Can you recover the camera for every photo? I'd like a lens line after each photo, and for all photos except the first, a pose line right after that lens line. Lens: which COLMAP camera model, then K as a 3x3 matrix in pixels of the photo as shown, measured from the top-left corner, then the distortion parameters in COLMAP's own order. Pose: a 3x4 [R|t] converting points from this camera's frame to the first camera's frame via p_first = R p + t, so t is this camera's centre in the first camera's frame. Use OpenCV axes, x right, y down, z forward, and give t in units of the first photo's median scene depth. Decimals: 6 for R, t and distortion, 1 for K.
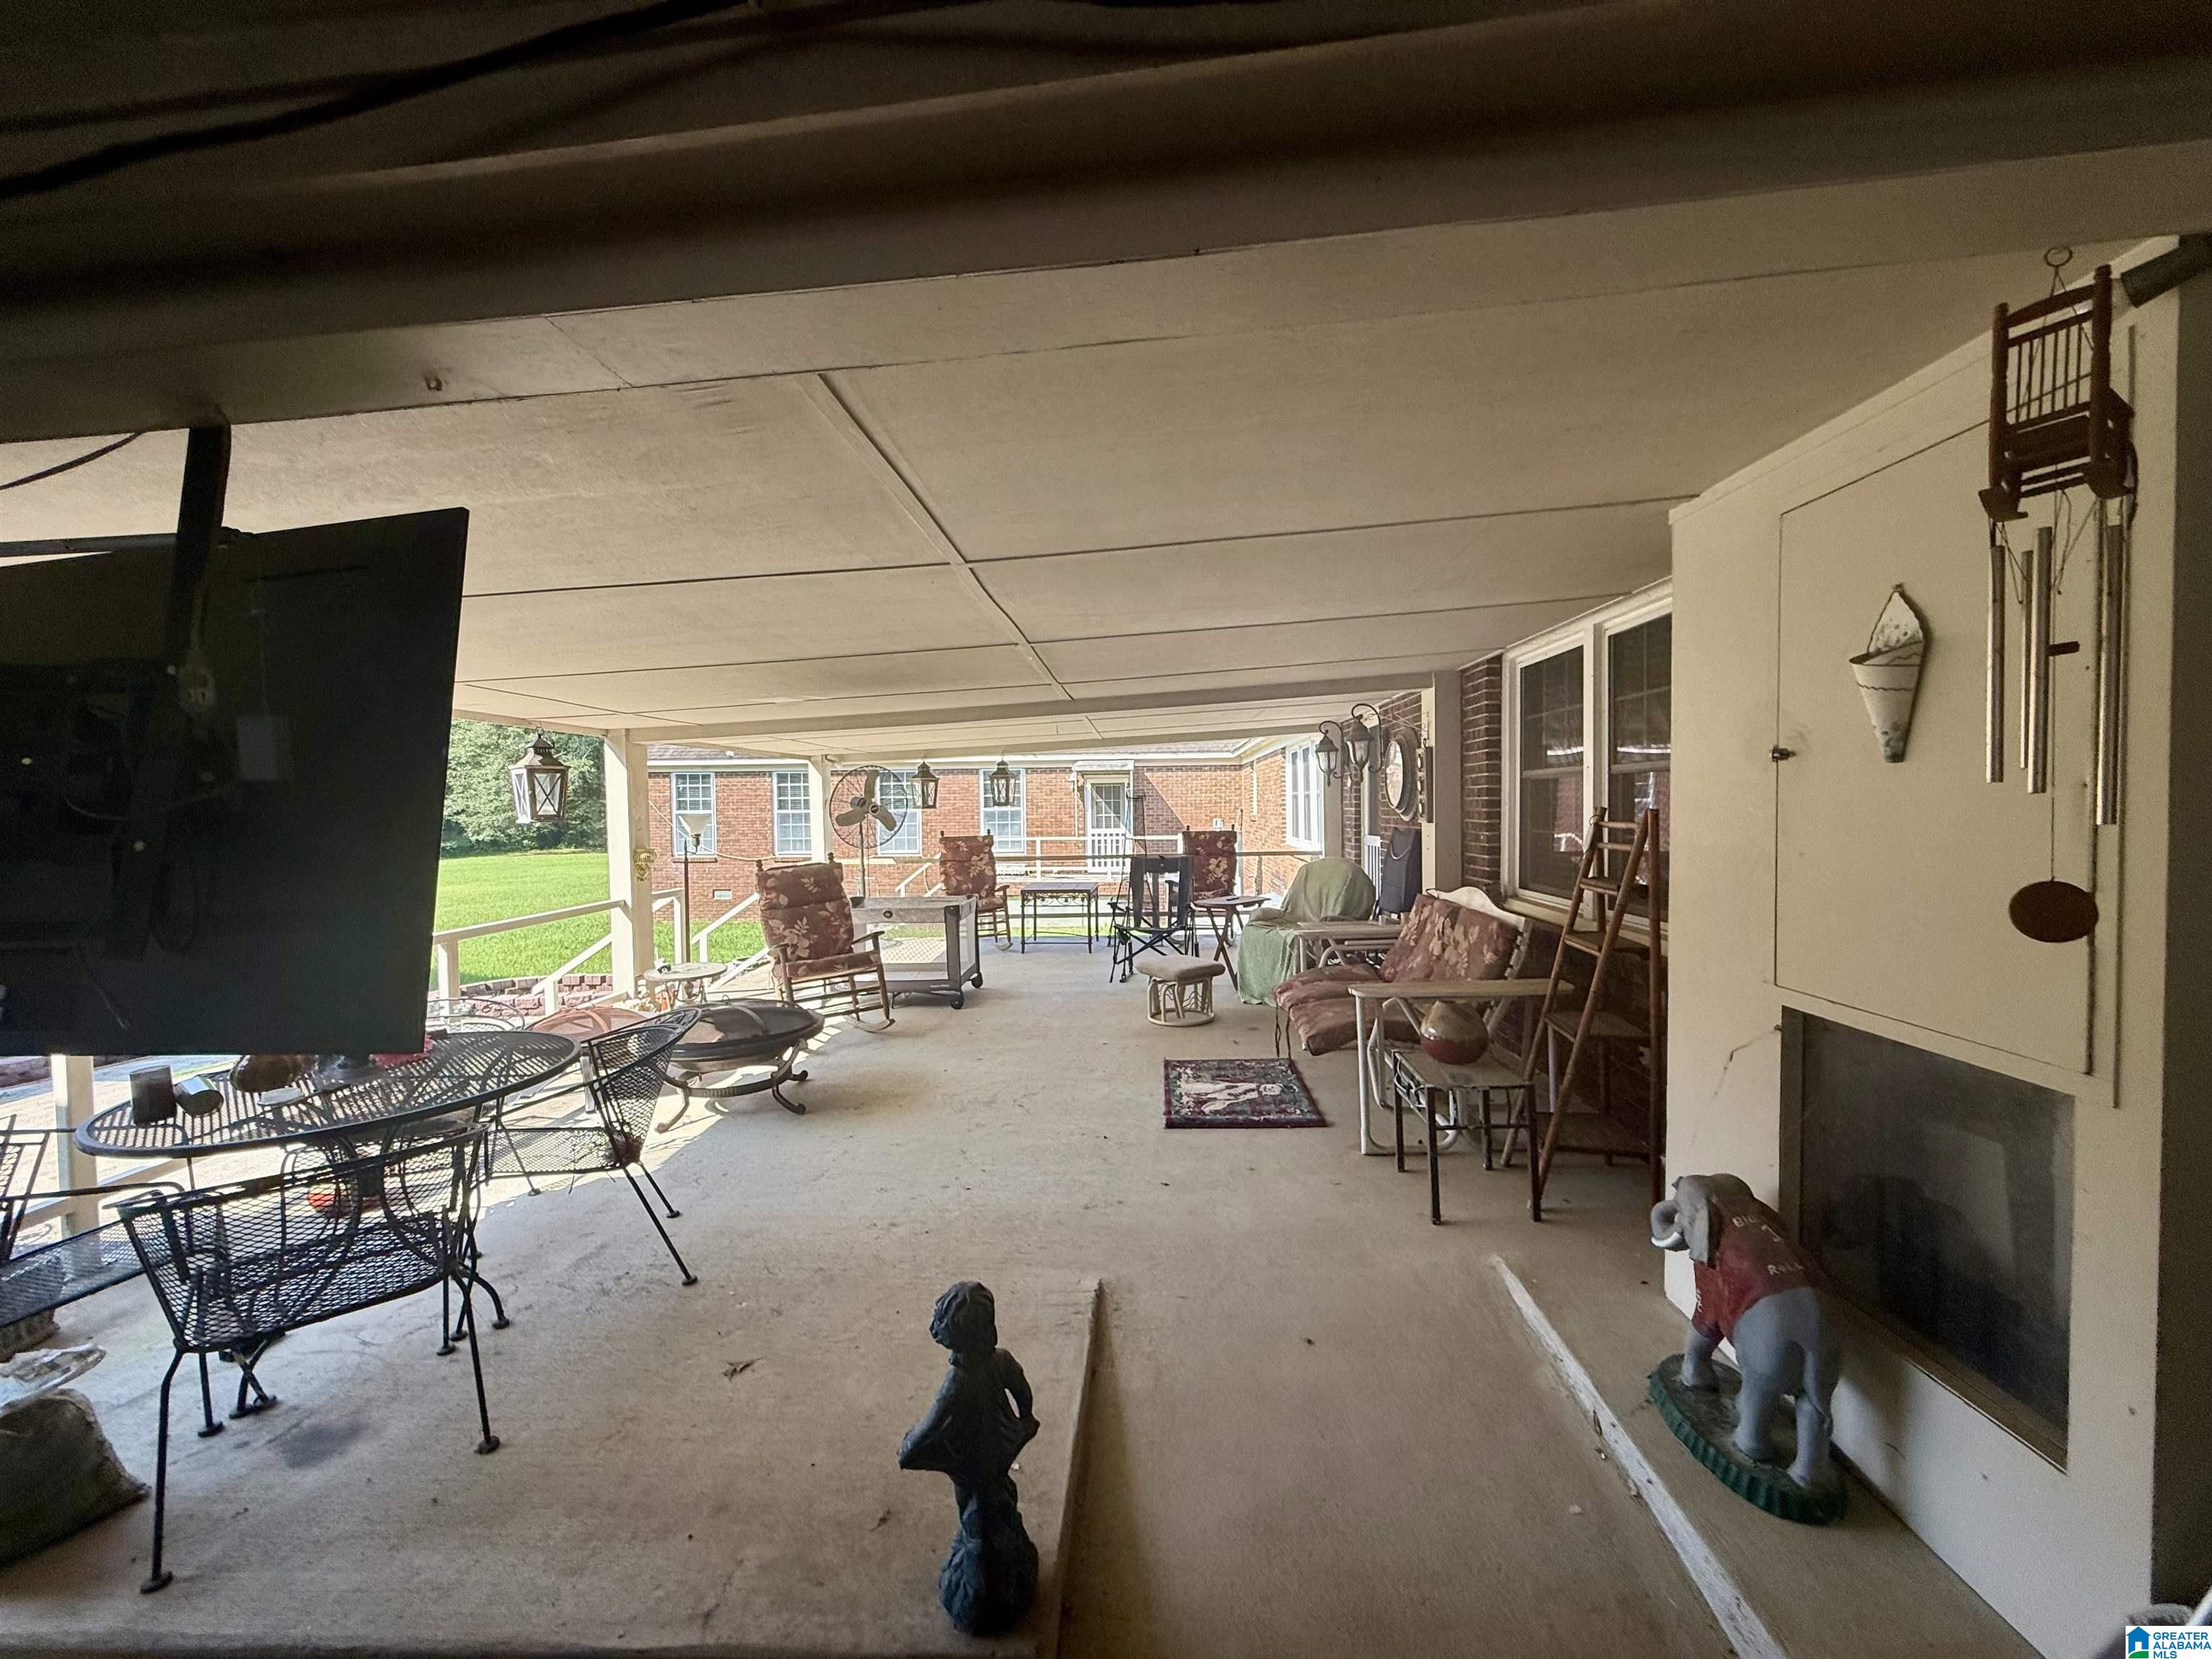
lens RADIAL K [[887.5, 0, 1106.0], [0, 887.5, 829.5], [0, 0, 1]] dist [-0.001030, -0.000119]
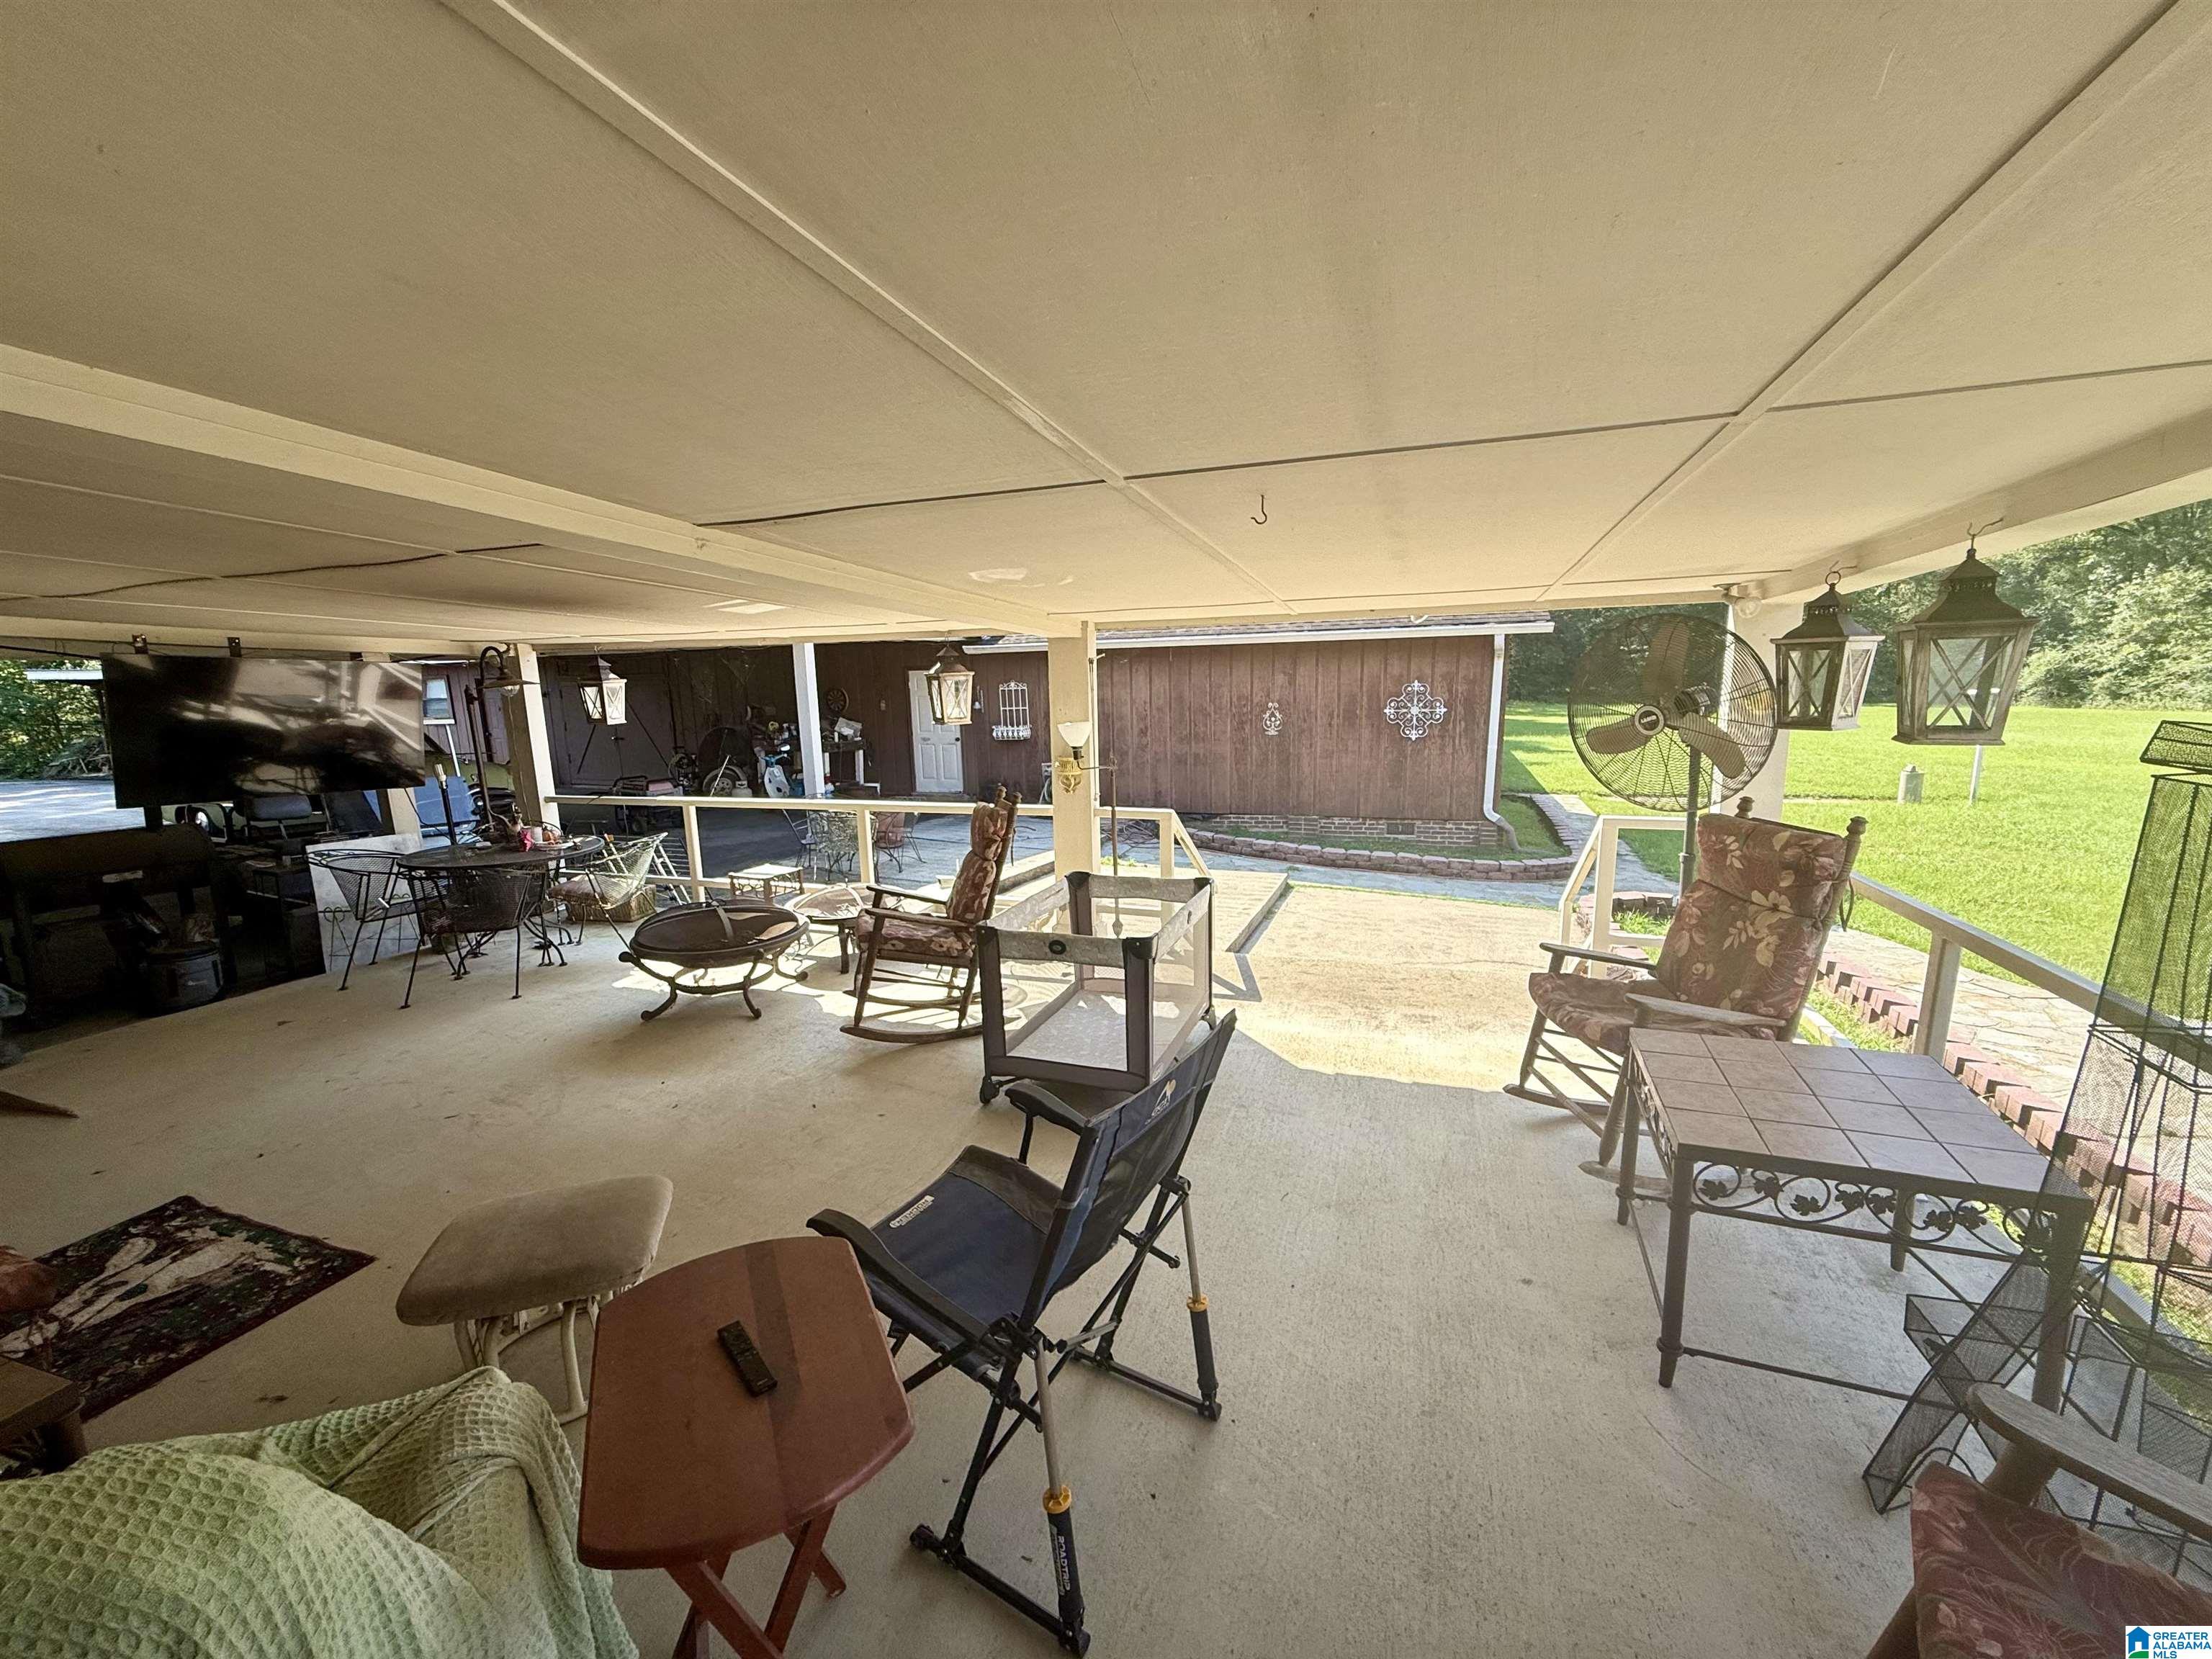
lens RADIAL K [[887.5, 0, 1106.0], [0, 887.5, 829.5], [0, 0, 1]] dist [-0.001030, -0.000119]
pose [[-0.304144, 0.195108, -0.932432, 0.422704], [0.003309, 0.979012, 0.203775, -0.114721], [0.952620, 0.058891, -0.298407, 1.744188]]
